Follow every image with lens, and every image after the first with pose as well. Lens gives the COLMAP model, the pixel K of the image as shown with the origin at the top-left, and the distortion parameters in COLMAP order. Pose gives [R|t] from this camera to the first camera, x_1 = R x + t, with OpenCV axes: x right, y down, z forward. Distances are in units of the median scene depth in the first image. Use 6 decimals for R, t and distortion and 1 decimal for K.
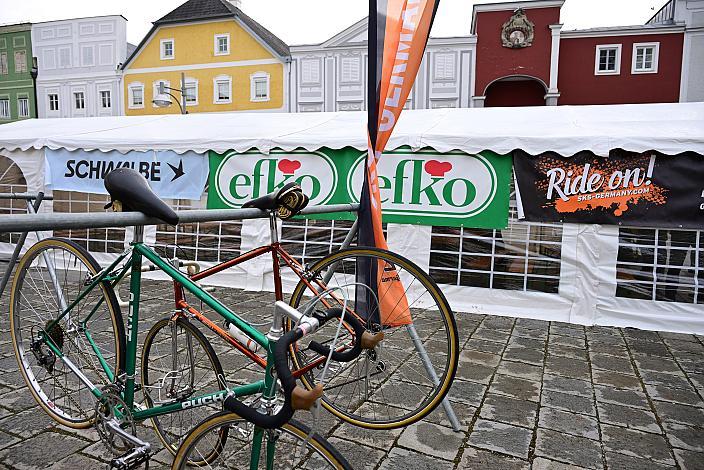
lens RADIAL K [[471.7, 0, 352.0], [0, 471.7, 235.0], [0, 0, 1]] dist [-0.003829, -0.002556]
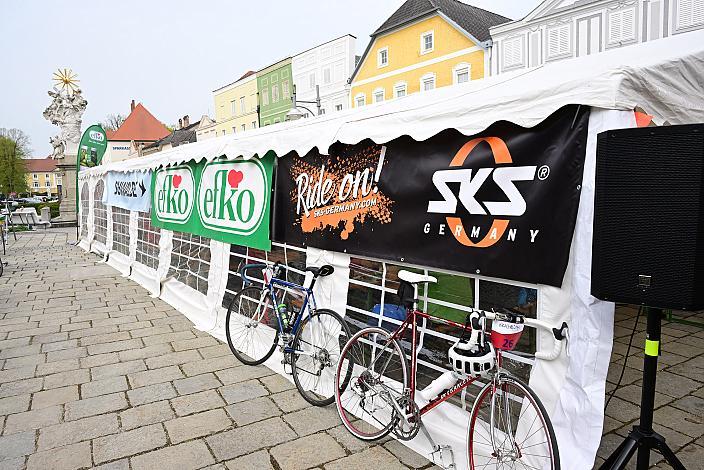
lens RADIAL K [[471.7, 0, 352.0], [0, 471.7, 235.0], [0, 0, 1]] dist [-0.003829, -0.002556]
pose [[0.824988, 0.016292, -0.564916, 0.719627], [-0.007714, 0.999816, 0.017568, -0.044348], [0.565098, -0.010136, 0.824961, 0.329270]]
